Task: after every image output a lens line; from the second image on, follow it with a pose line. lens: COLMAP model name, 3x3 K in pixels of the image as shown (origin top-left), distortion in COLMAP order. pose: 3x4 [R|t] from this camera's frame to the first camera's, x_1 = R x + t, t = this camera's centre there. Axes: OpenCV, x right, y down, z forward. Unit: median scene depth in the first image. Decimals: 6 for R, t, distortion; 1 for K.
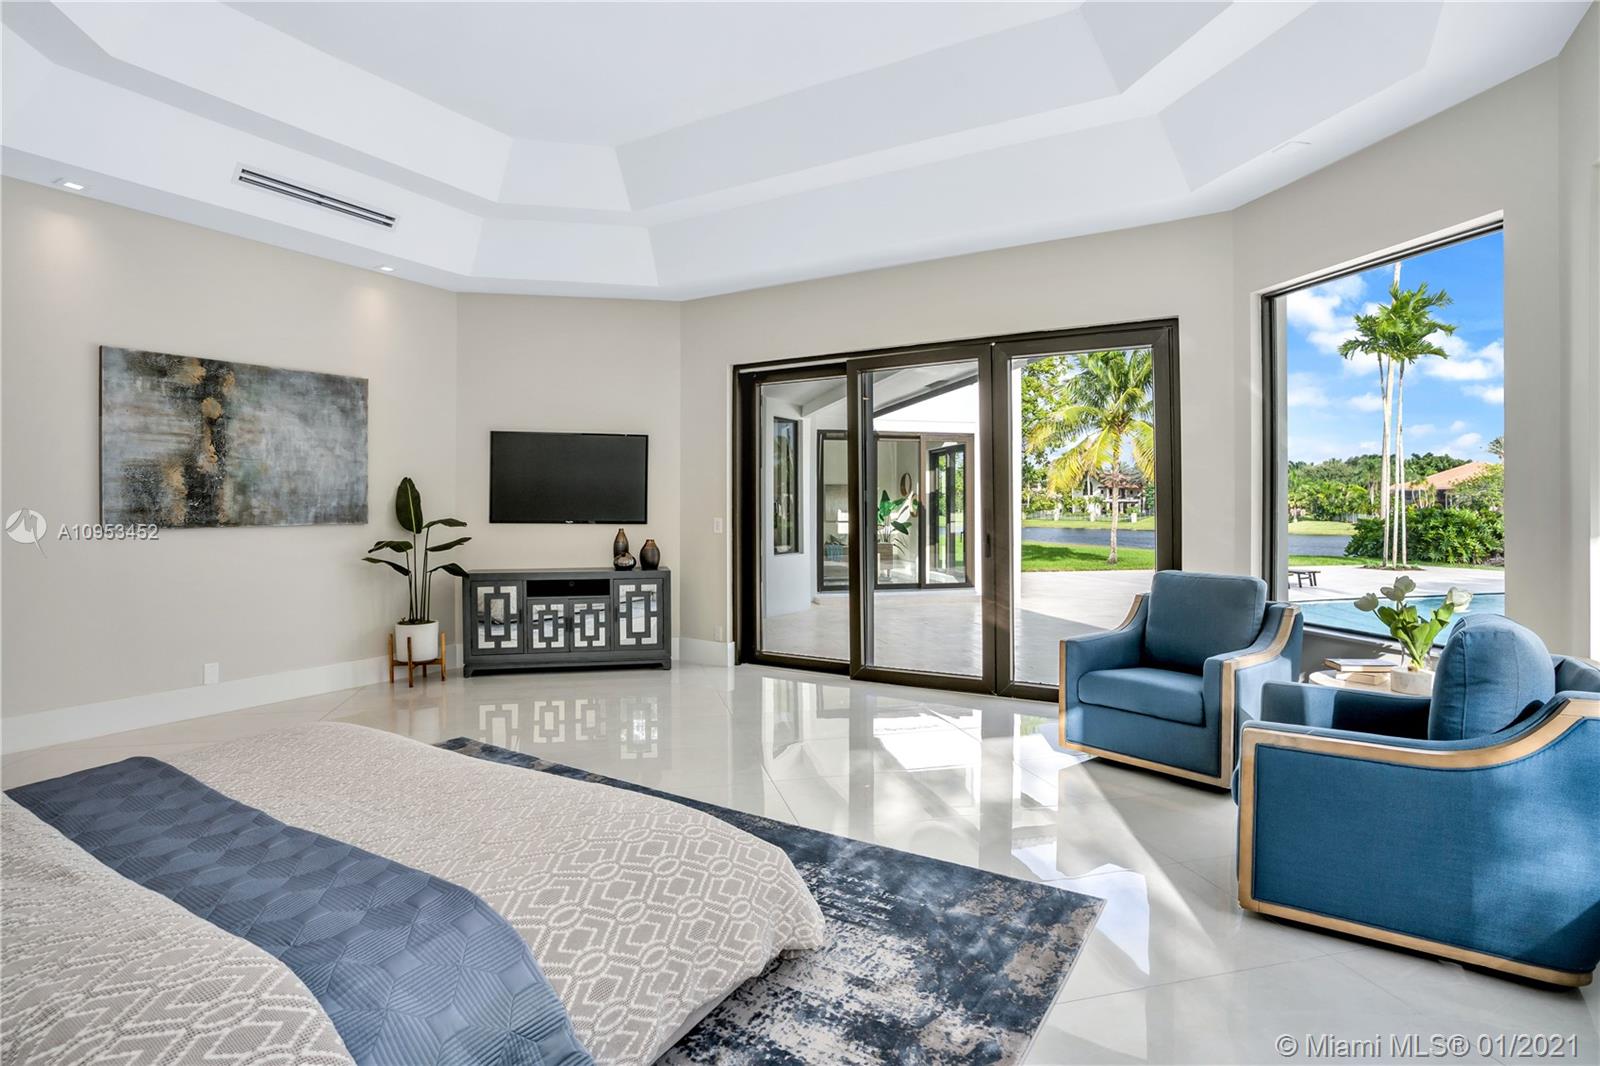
lens RADIAL K [[847.2, 0, 799.6], [0, 847.2, 515.9], [0, 0, 1]] dist [-0.000184, 0.000284]
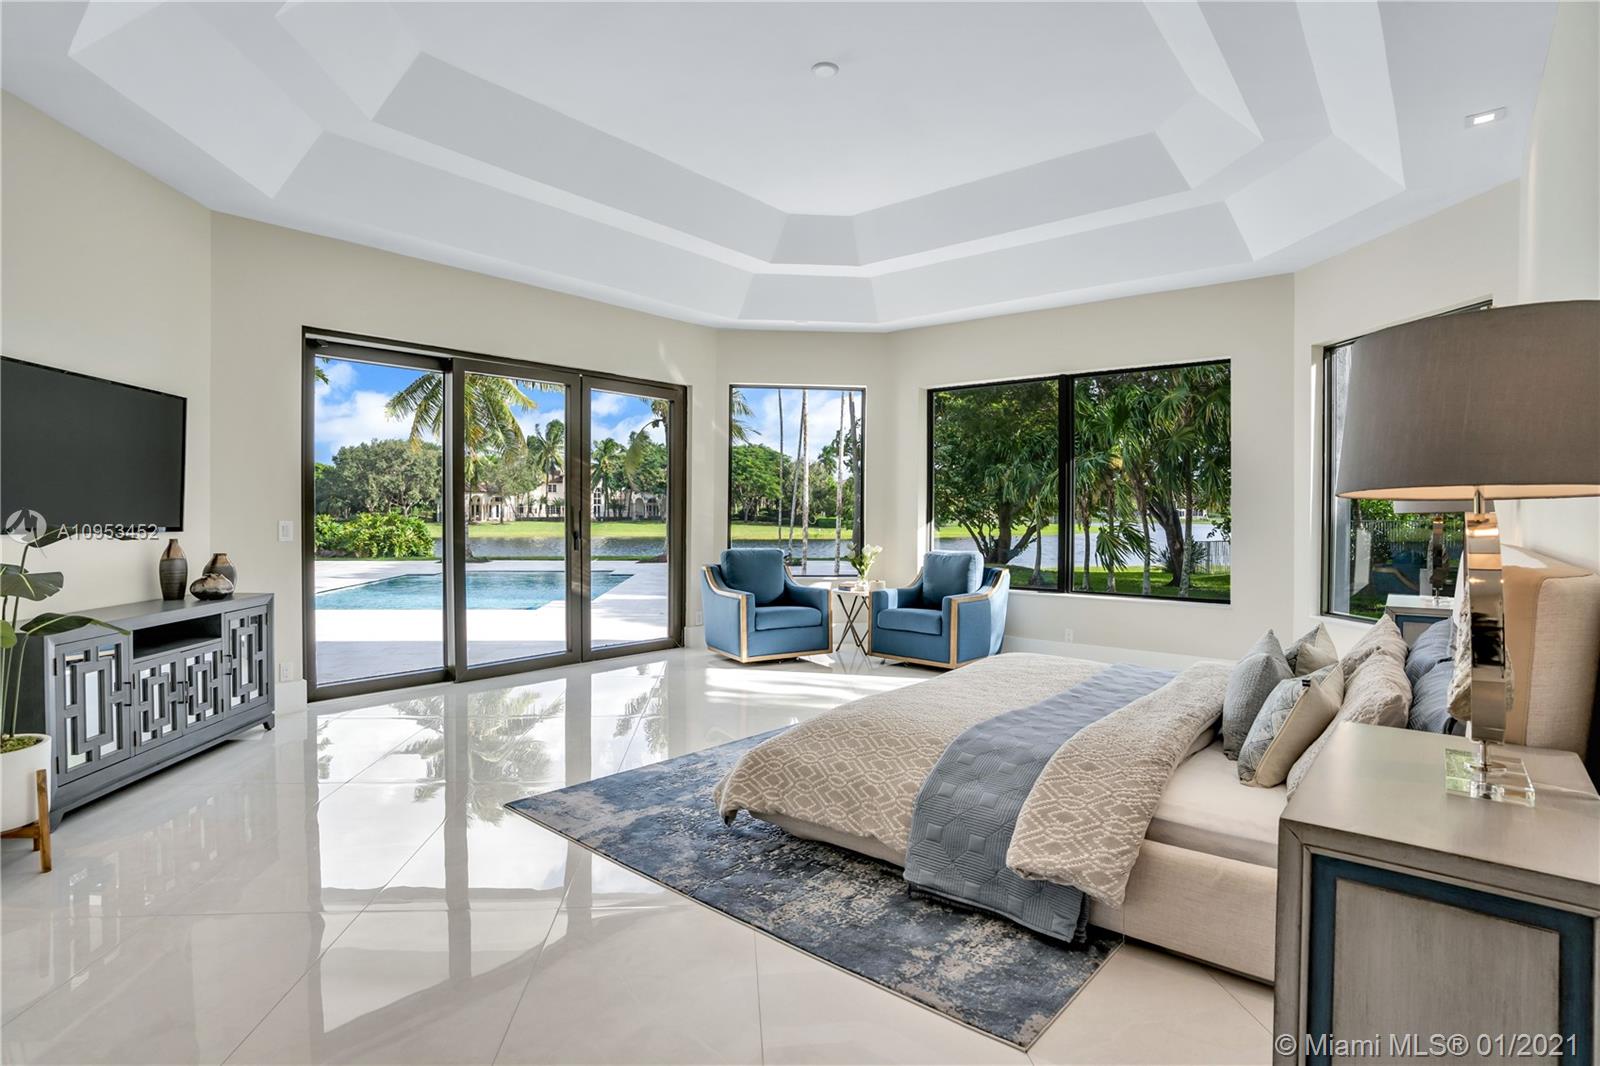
lens RADIAL K [[847.2, 0, 799.6], [0, 847.2, 515.9], [0, 0, 1]] dist [-0.000184, 0.000284]
pose [[0.134458, -0.005865, 0.990902, -0.843400], [0.002420, 0.999981, 0.005590, -0.005537], [-0.990916, 0.001646, 0.134470, 0.467166]]
